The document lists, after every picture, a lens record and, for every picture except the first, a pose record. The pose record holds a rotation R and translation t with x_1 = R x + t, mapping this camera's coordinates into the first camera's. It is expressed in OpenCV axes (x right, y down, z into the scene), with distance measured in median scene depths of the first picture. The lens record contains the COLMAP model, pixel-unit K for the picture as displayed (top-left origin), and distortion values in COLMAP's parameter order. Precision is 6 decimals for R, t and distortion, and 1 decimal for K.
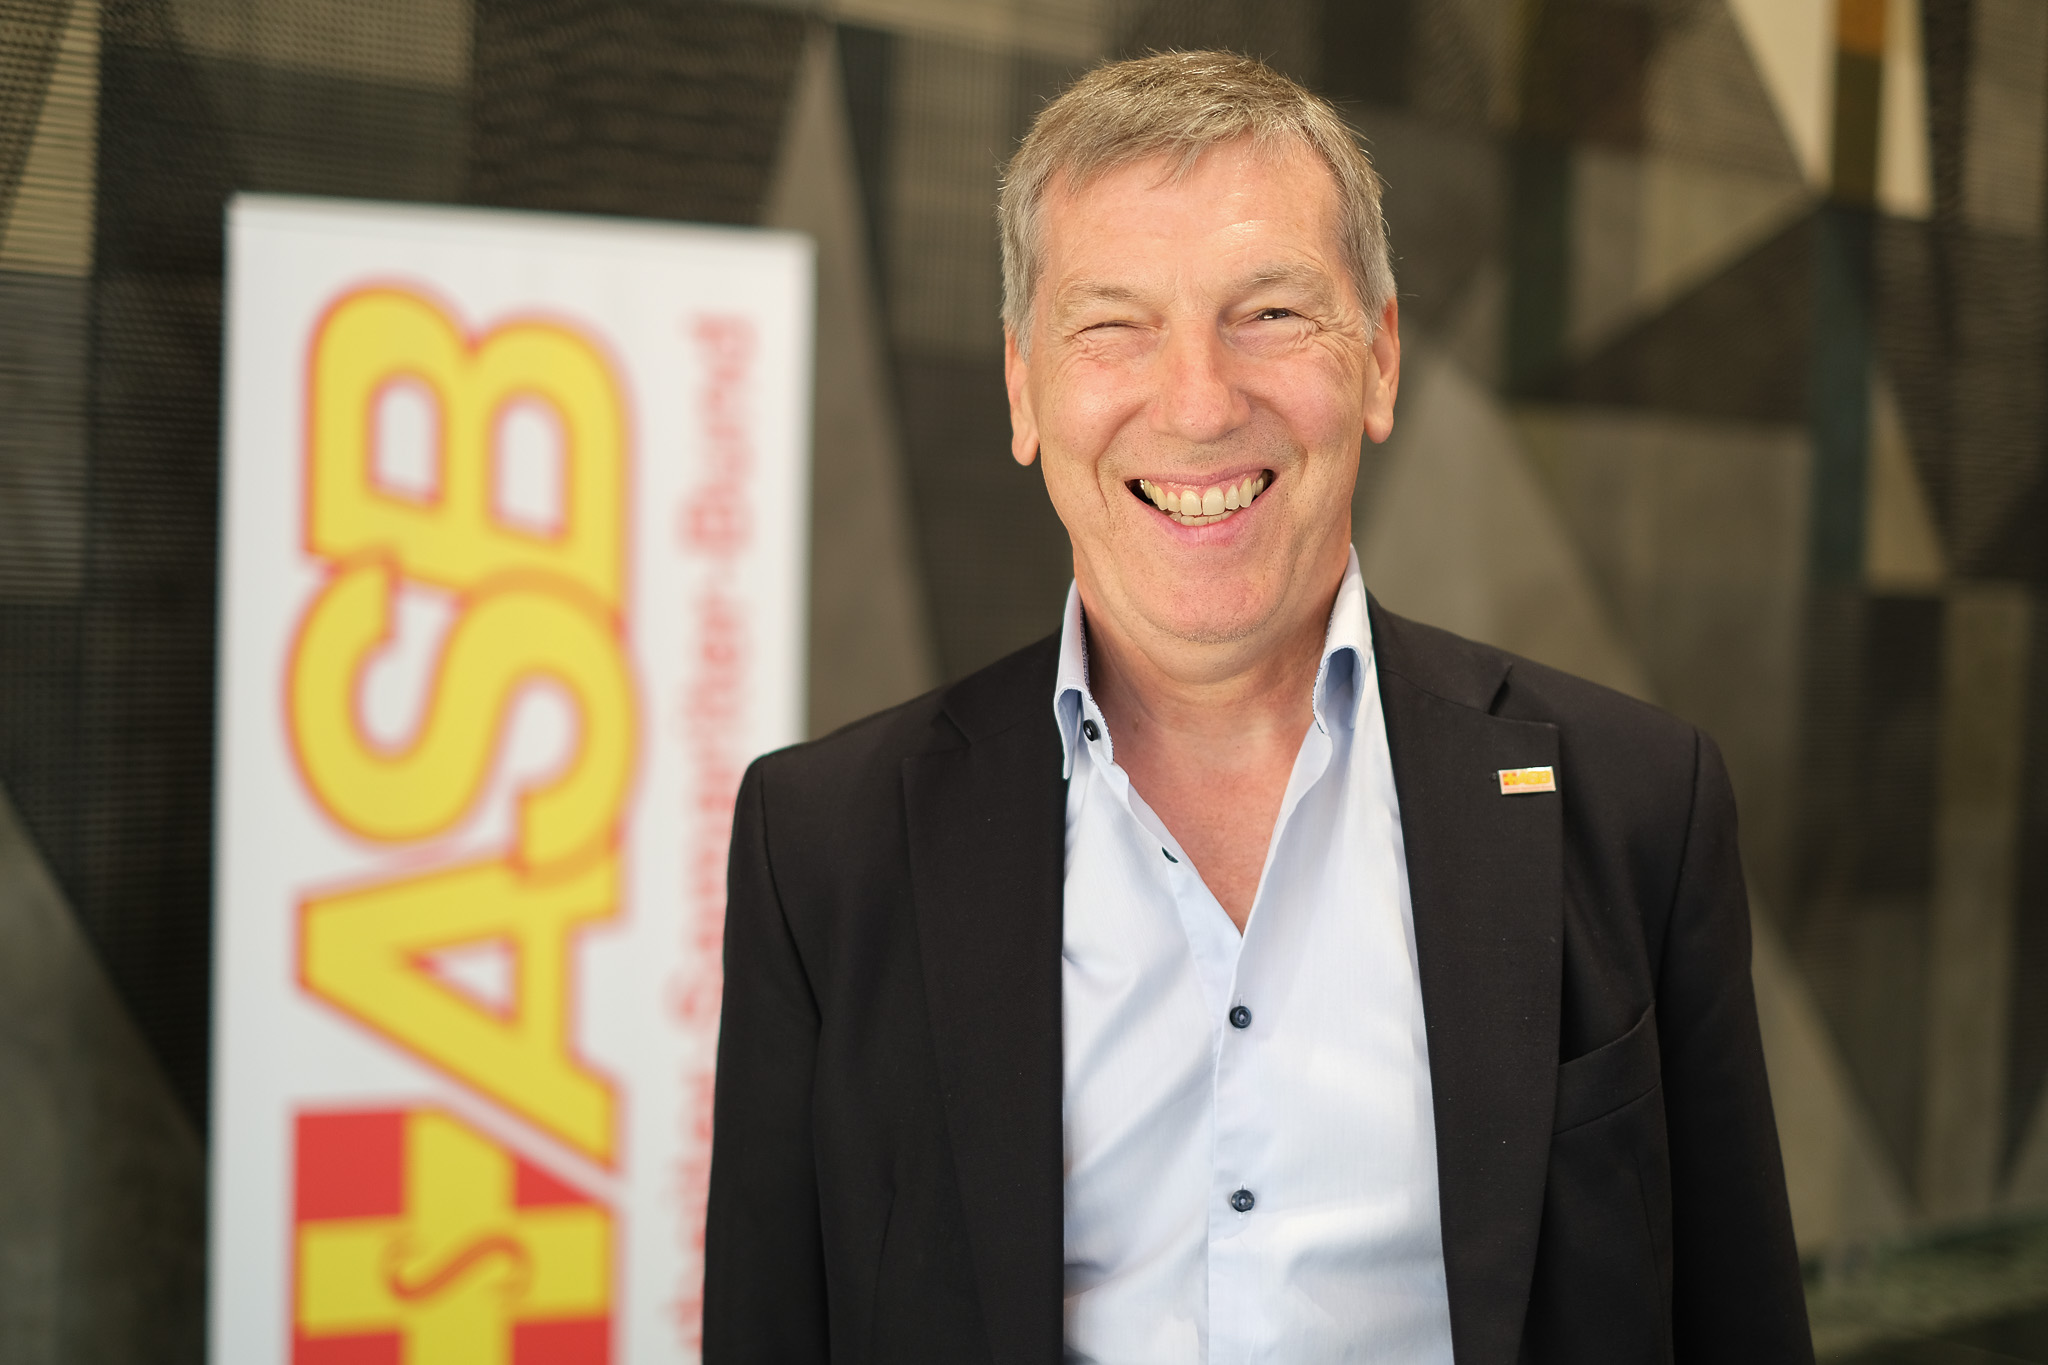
lens RADIAL K [[3234.1, 0, 1024.0], [0, 3234.1, 682.5], [0, 0, 1]] dist [-0.007837, -0.051352]
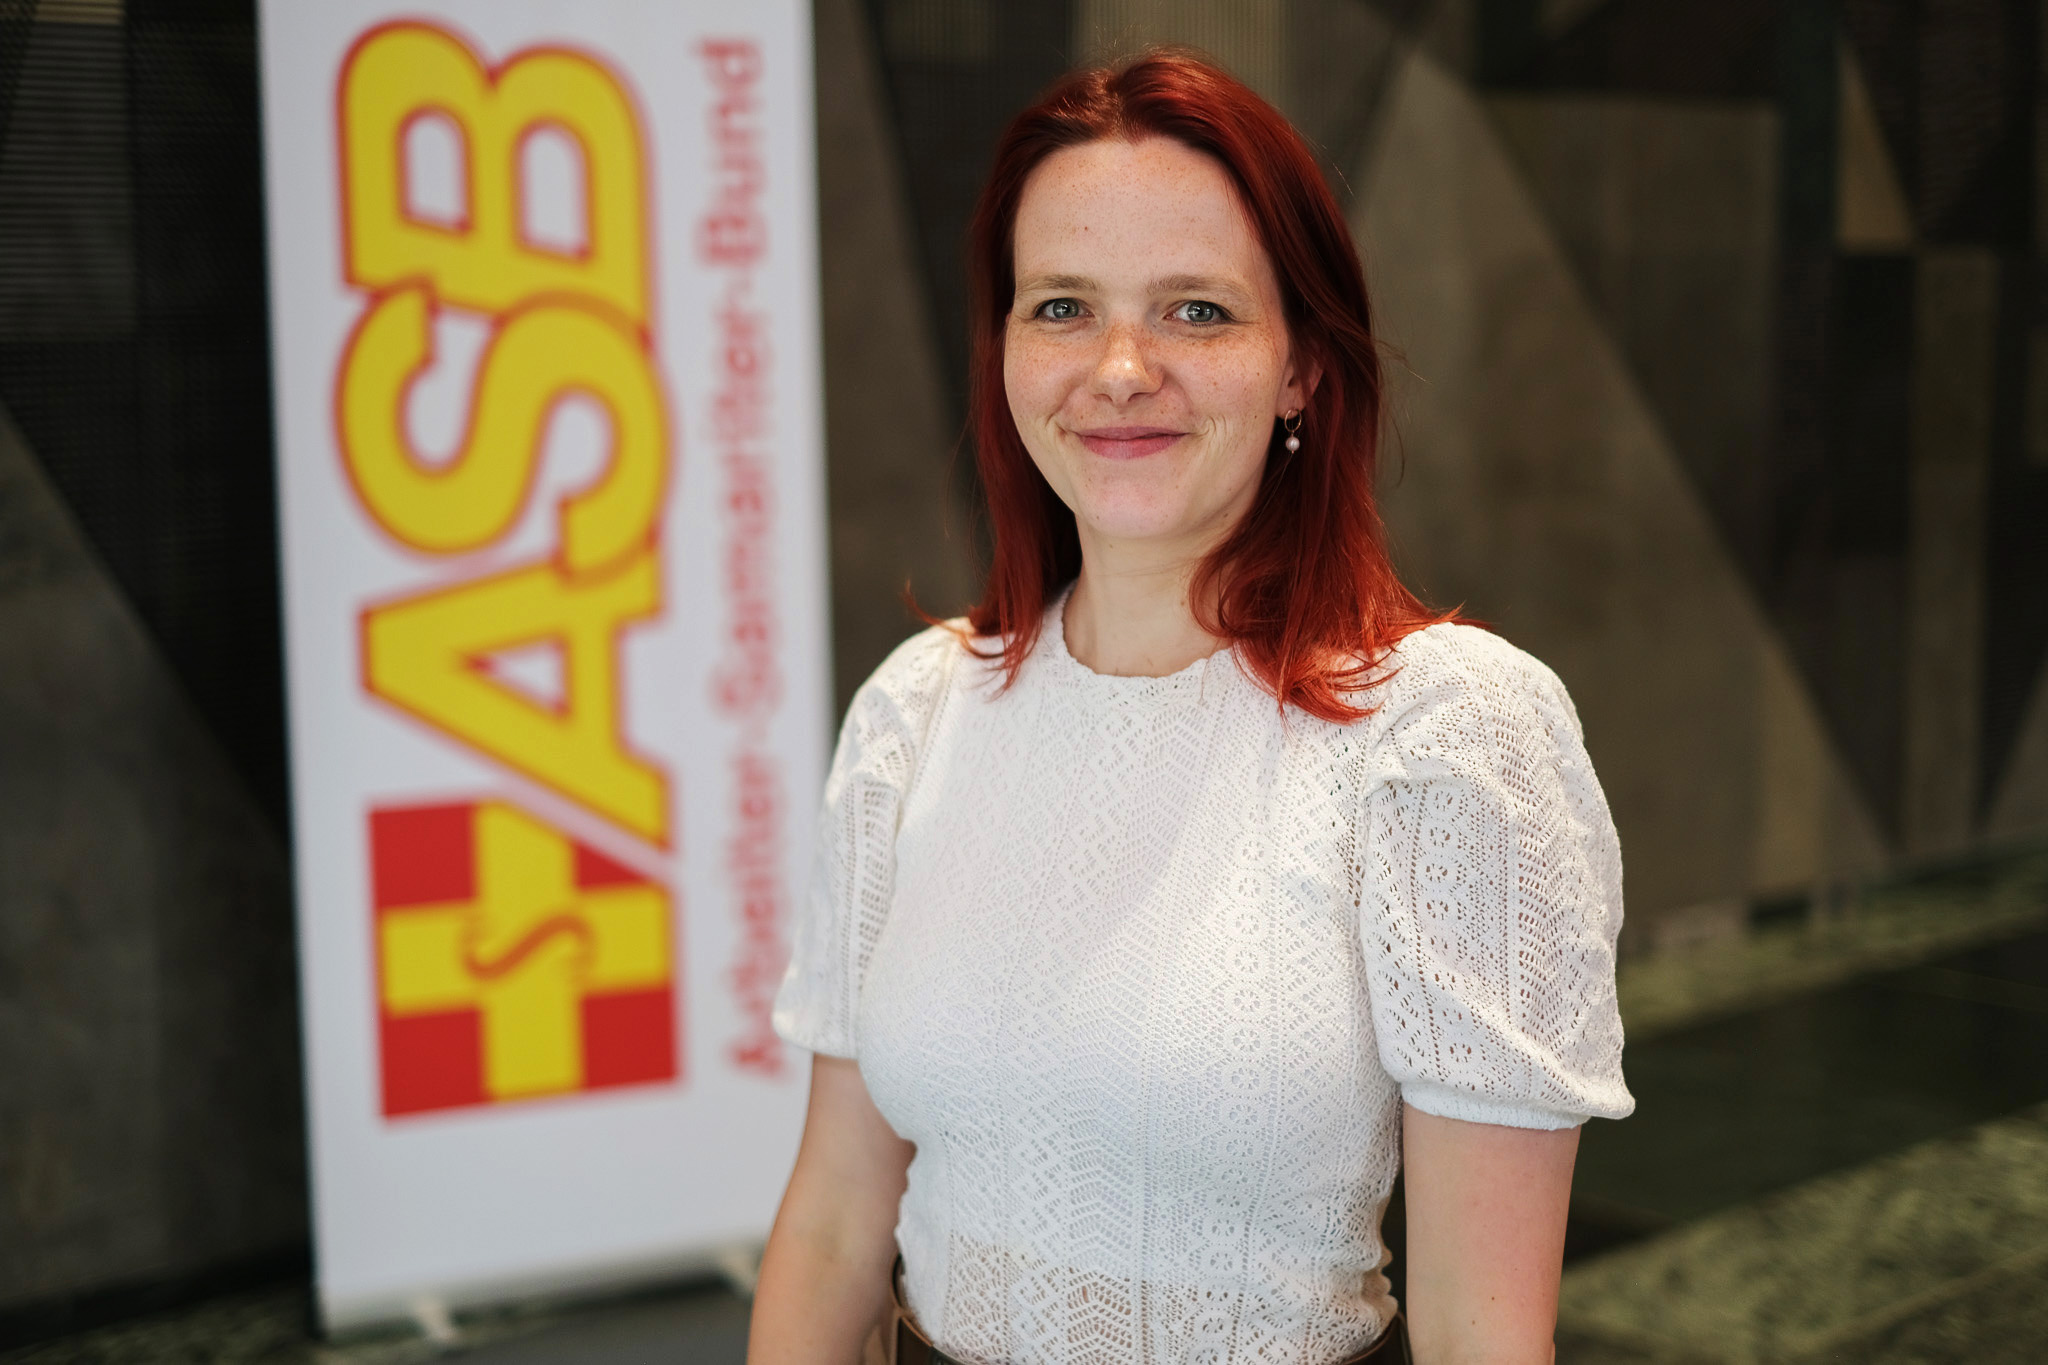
lens RADIAL K [[3253.3, 0, 1024.0], [0, 3253.3, 682.5], [0, 0, 1]] dist [-0.022176, 0.038883]
pose [[0.999097, -0.042485, 0.000464, -0.007345], [0.042263, 0.994884, 0.091753, 0.001699], [-0.004360, -0.091651, 0.995782, -0.066619]]
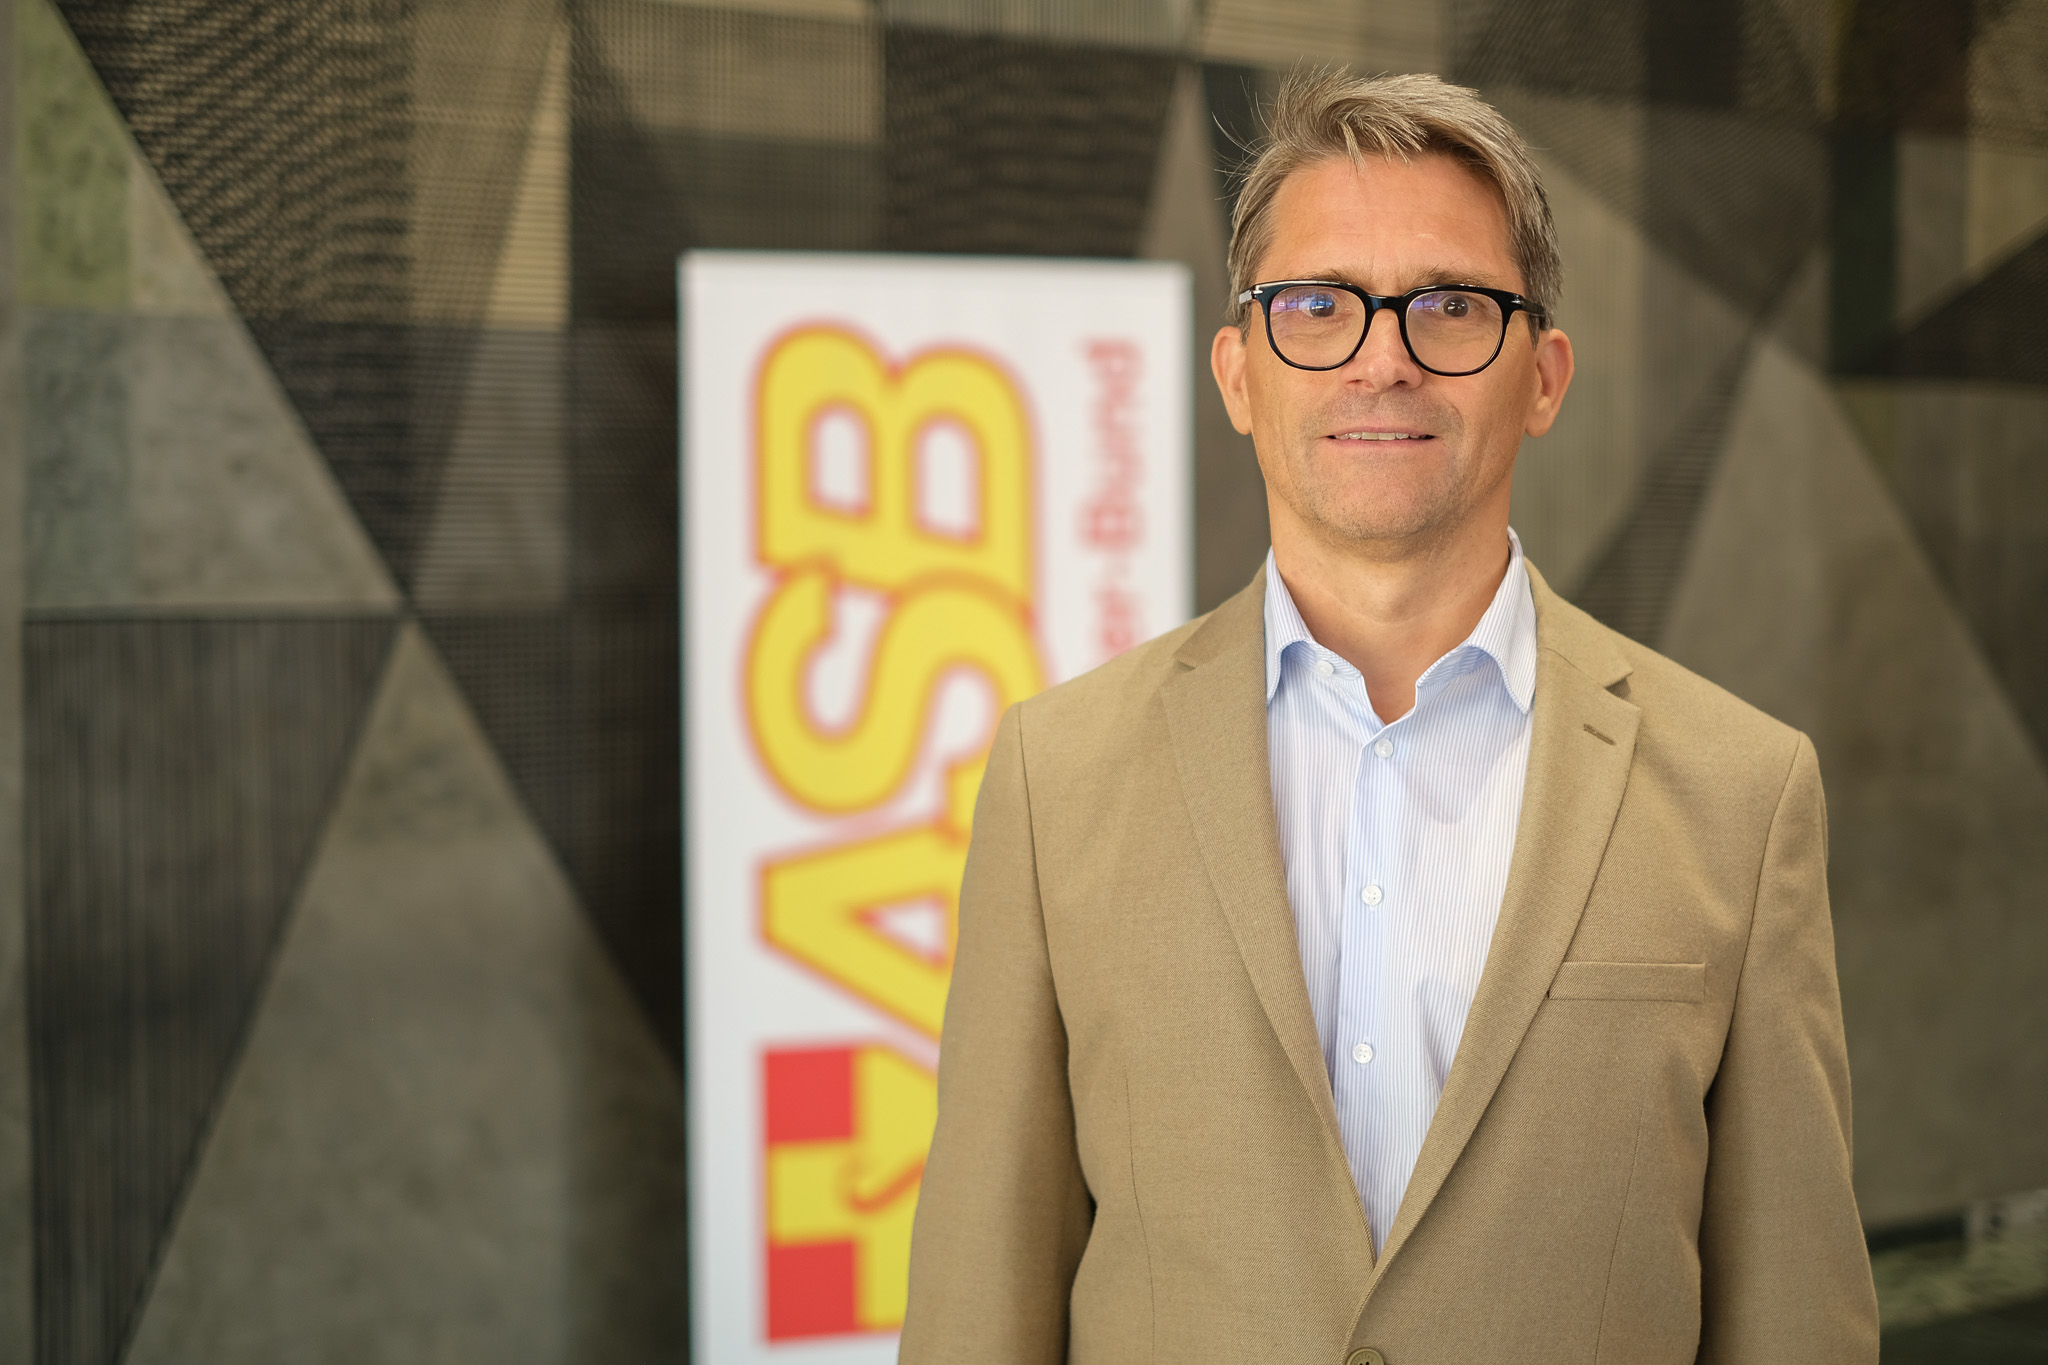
lens RADIAL K [[3253.3, 0, 1024.0], [0, 3253.3, 682.5], [0, 0, 1]] dist [-0.022176, 0.038883]
pose [[0.993718, -0.025359, -0.109006, -0.003481], [0.027063, 0.999533, 0.014174, -0.011068], [0.108596, -0.017035, 0.993940, -0.132294]]
